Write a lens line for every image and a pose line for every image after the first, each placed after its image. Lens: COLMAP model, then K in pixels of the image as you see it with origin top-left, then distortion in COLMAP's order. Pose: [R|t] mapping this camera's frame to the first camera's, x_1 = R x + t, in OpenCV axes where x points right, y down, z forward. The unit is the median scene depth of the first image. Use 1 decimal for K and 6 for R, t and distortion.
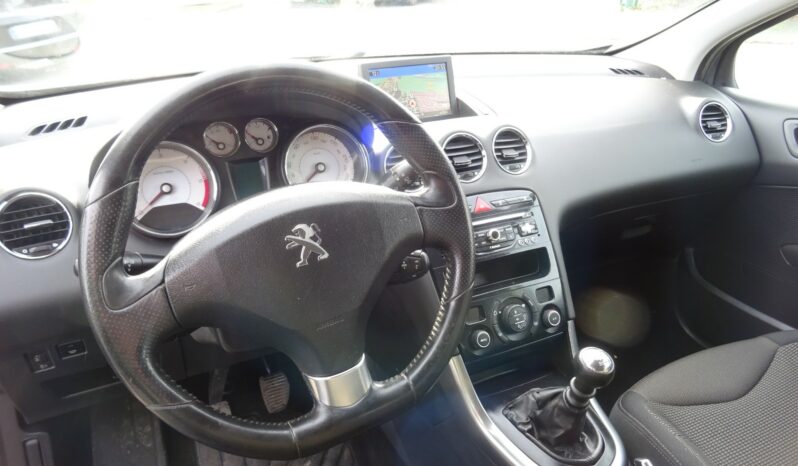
lens RADIAL K [[569.1, 0, 399.0], [0, 569.1, 233.0], [0, 0, 1]] dist [0.001406, 0.003045]
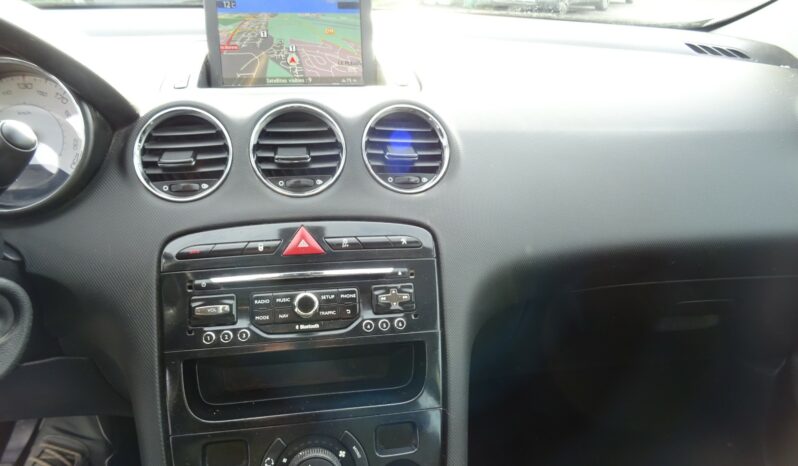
lens RADIAL K [[569.1, 0, 399.0], [0, 569.1, 233.0], [0, 0, 1]] dist [0.001406, 0.003045]
pose [[0.965349, 0.134855, -0.223416, 0.319787], [-0.138360, 0.990382, -0.000038, -0.064294], [0.221262, 0.030949, 0.974723, 0.471200]]
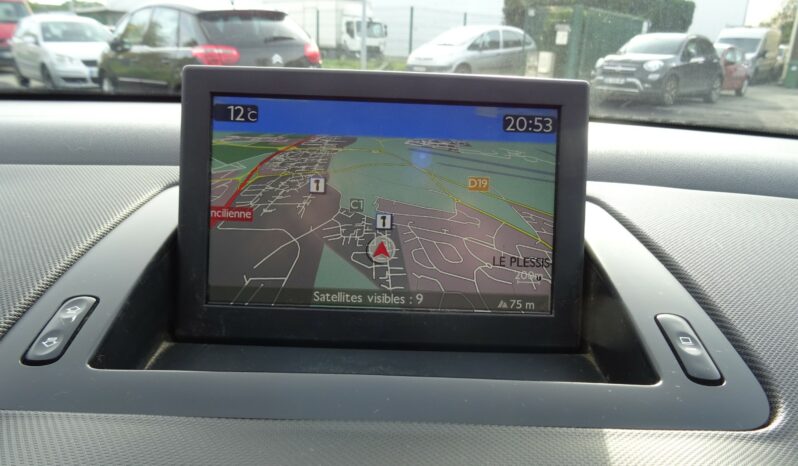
lens RADIAL K [[569.1, 0, 399.0], [0, 569.1, 233.0], [0, 0, 1]] dist [0.001406, 0.003045]
pose [[0.911239, 0.168500, -0.375833, 0.132225], [-0.222409, 0.969319, -0.104669, -0.227622], [0.346666, 0.178967, 0.920757, 0.837828]]
